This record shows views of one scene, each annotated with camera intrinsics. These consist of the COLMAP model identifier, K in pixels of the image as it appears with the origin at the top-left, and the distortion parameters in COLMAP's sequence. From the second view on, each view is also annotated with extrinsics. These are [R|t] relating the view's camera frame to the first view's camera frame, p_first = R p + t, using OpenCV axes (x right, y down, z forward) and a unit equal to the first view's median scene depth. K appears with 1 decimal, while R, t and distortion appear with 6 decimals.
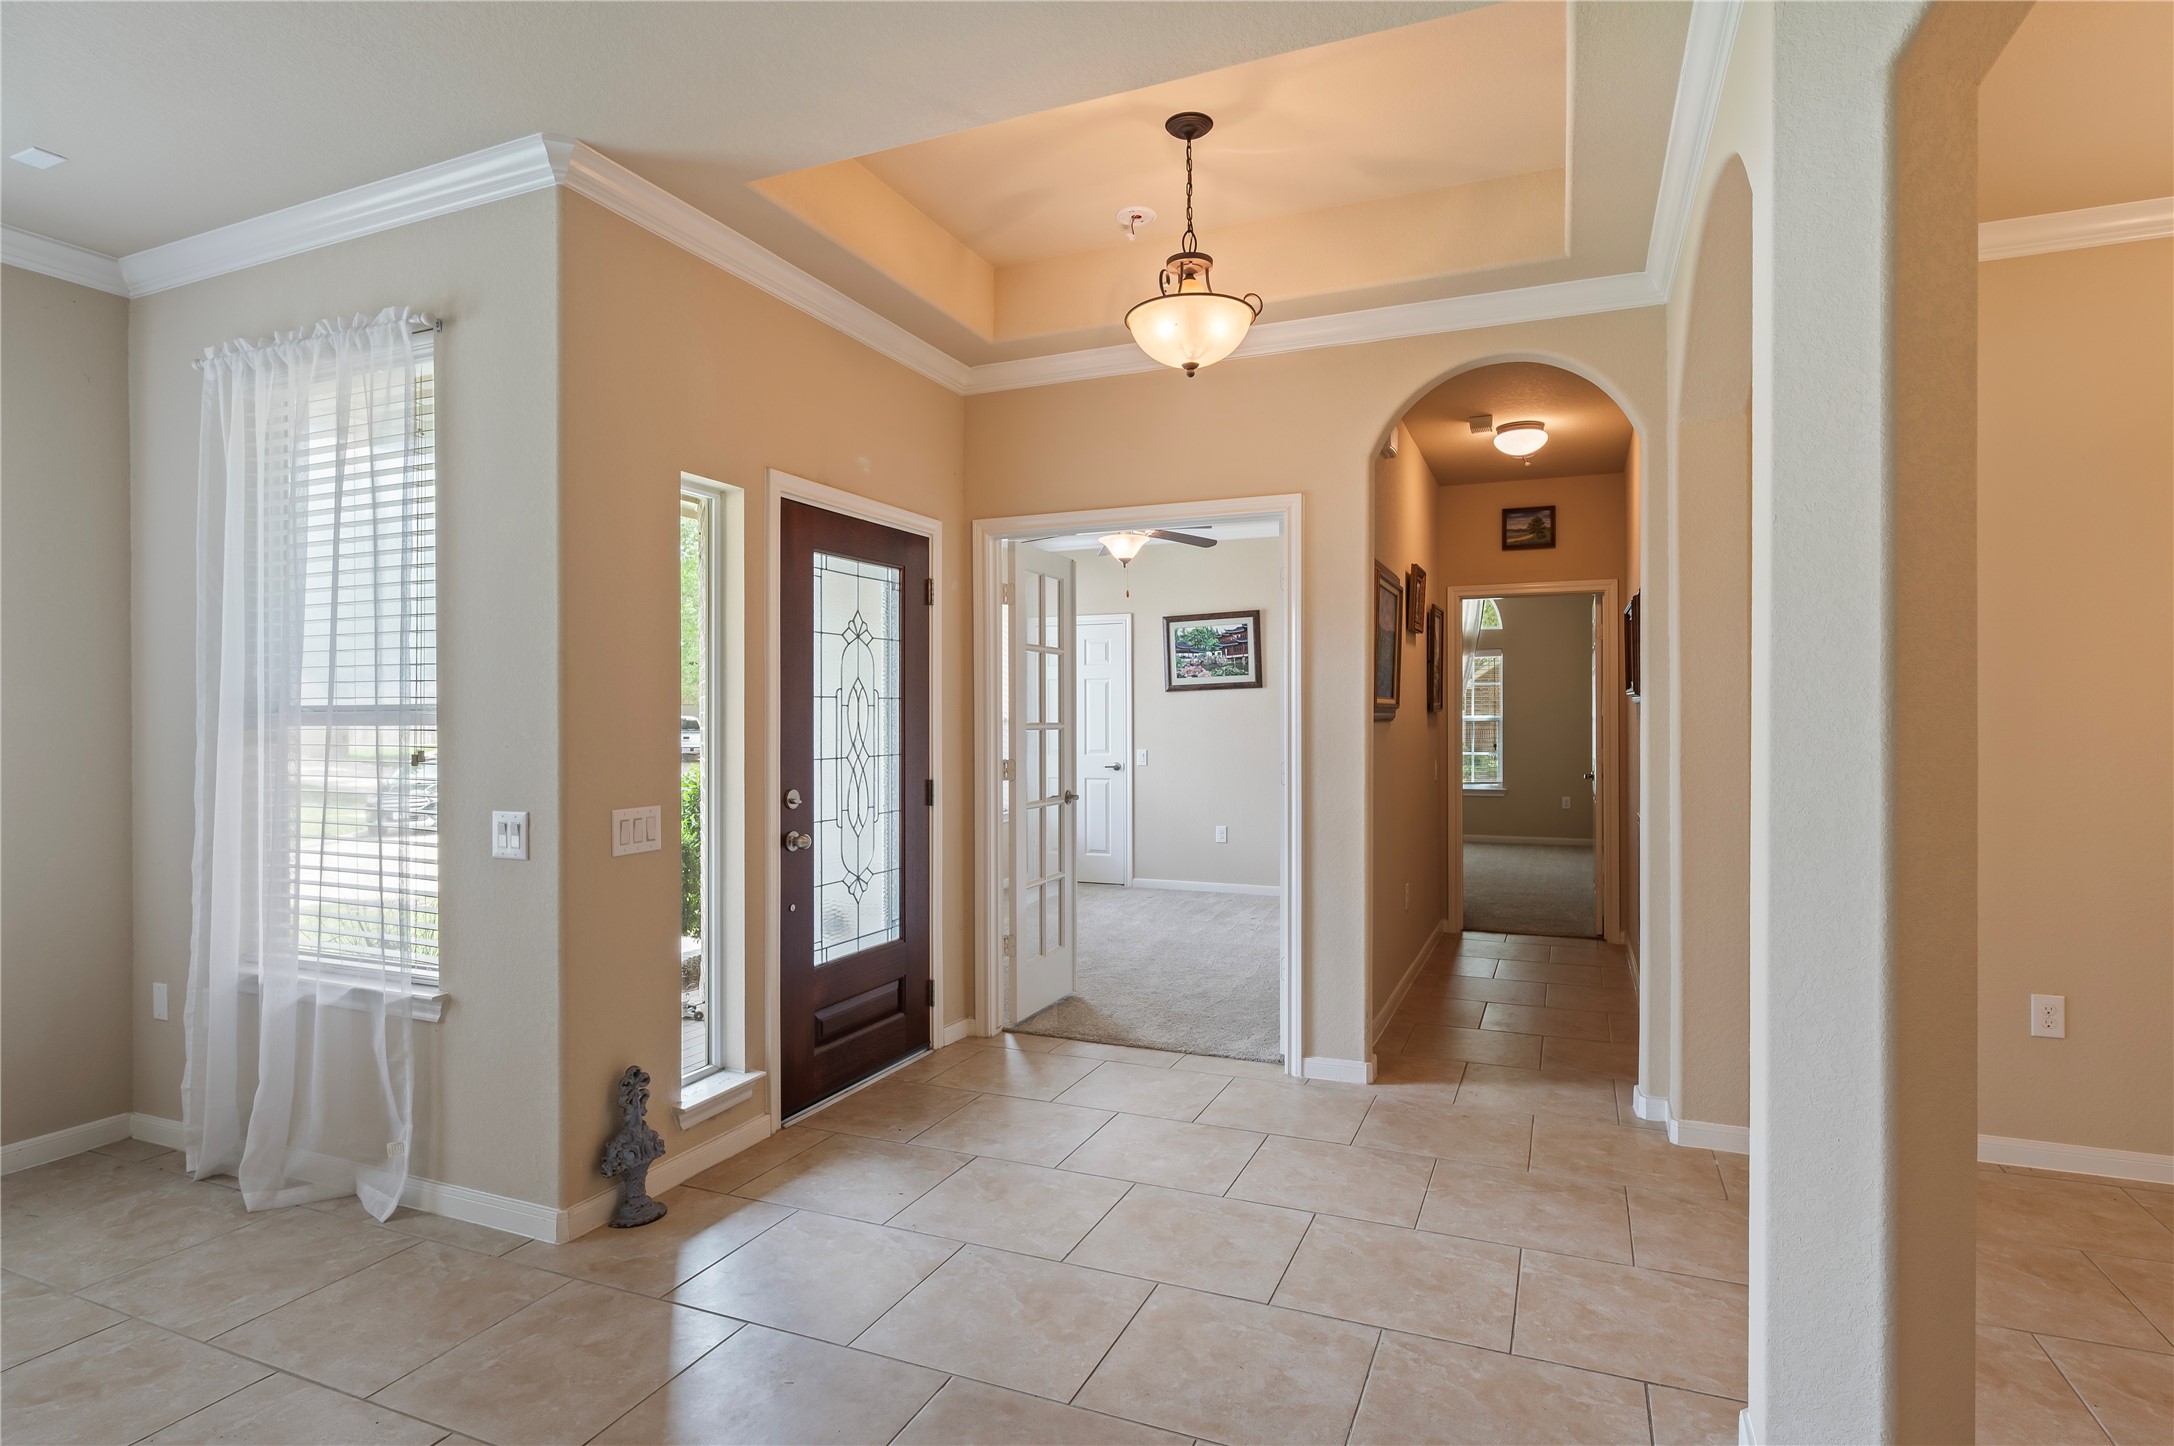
lens RADIAL K [[1125.3, 0, 1083.8], [0, 1125.3, 716.4], [0, 0, 1]] dist [-0.000168, 0.000716]
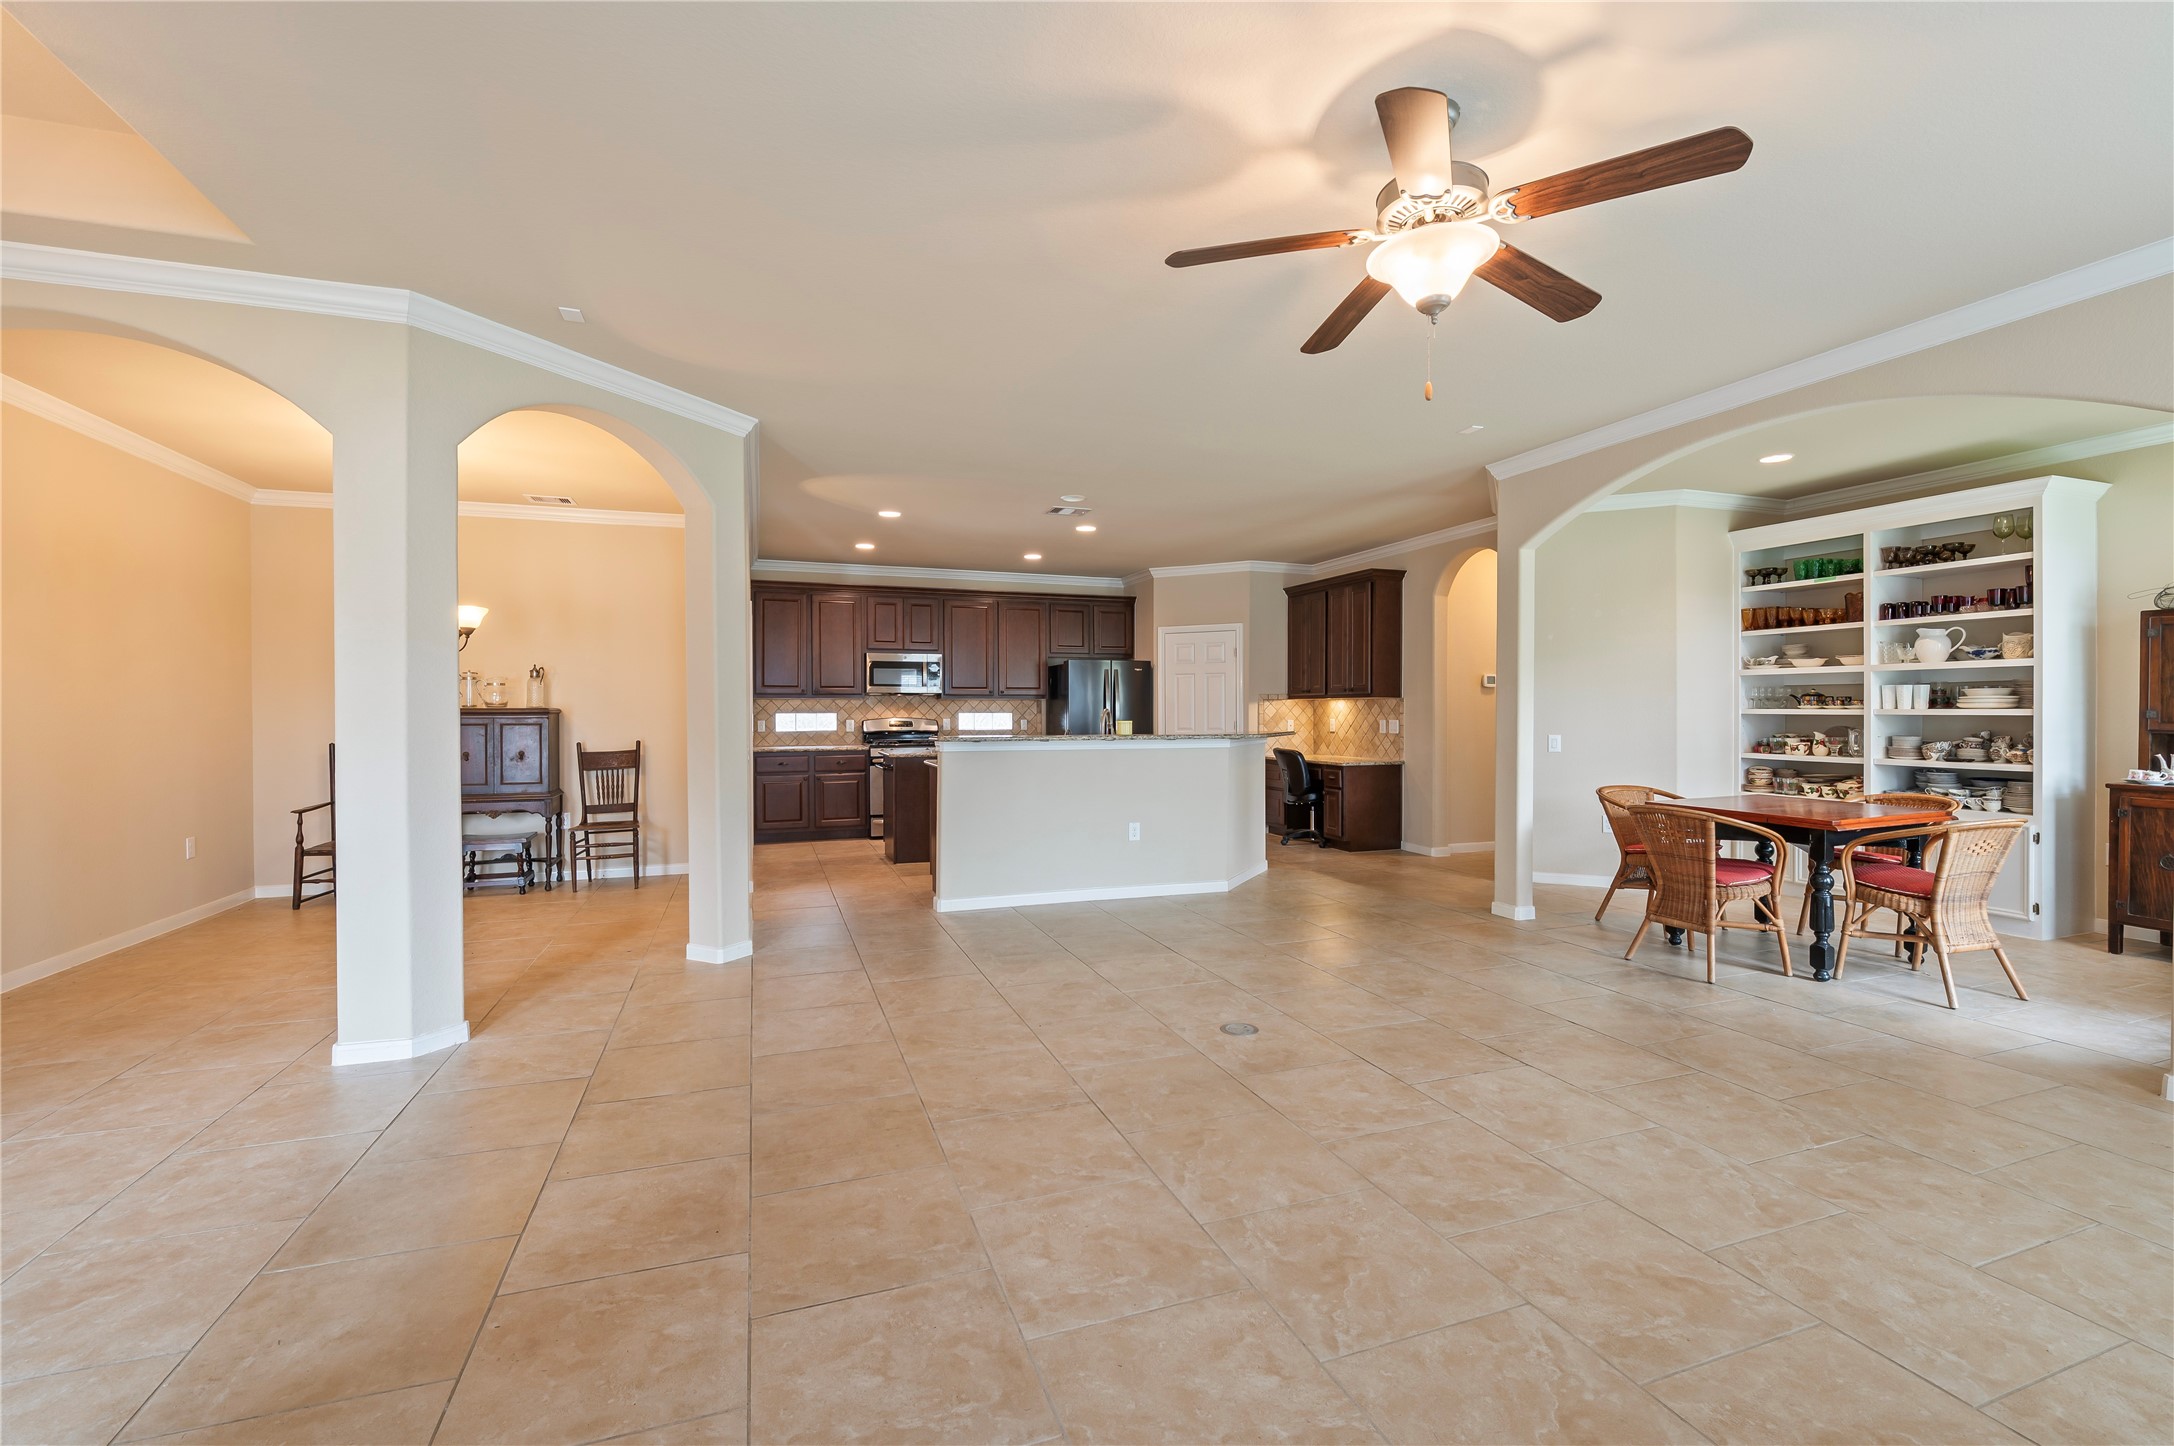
lens RADIAL K [[905.2, 0, 1097.5], [0, 905.2, 714.5], [0, 0, 1]] dist [-0.008524, 0.000197]
pose [[-0.692903, 0.002176, 0.721027, -0.634484], [0.004258, 0.999990, 0.001074, 0.017713], [-0.721018, 0.003815, -0.692906, 0.485116]]
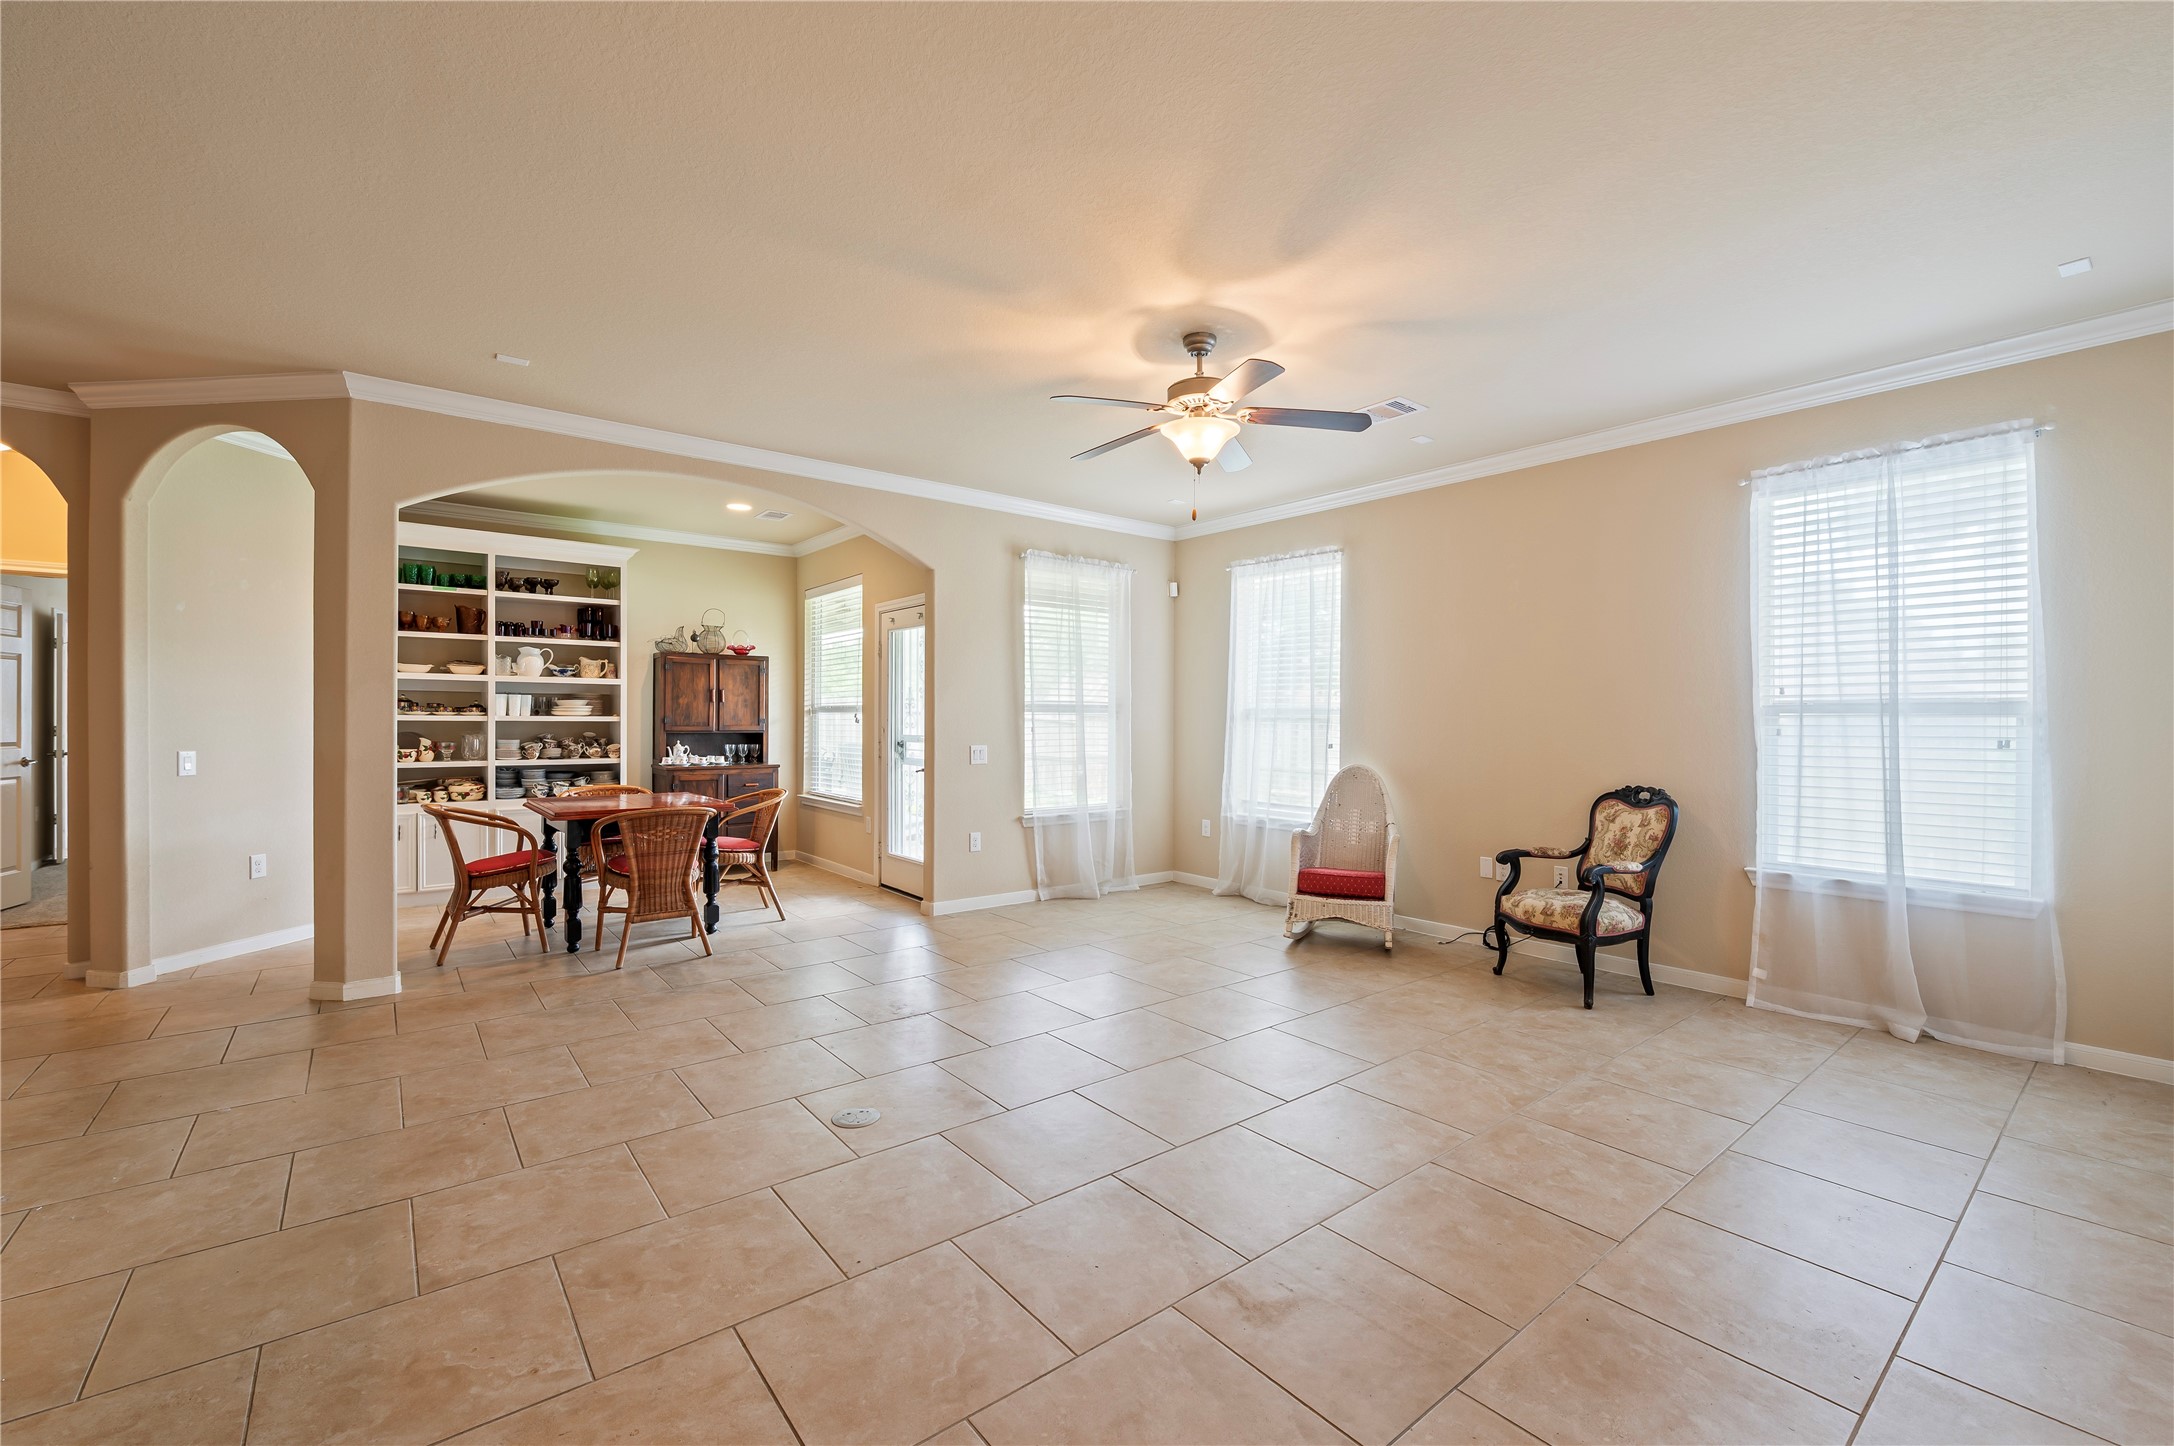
lens RADIAL K [[905.2, 0, 1087.8], [0, 905.2, 719.1], [0, 0, 1]] dist [-0.008524, 0.000197]
pose [[-0.476417, 0.002306, -0.879216, 0.298157], [-0.003858, 0.999981, 0.004713, 0.011246], [0.879211, 0.005638, -0.476400, 0.299790]]
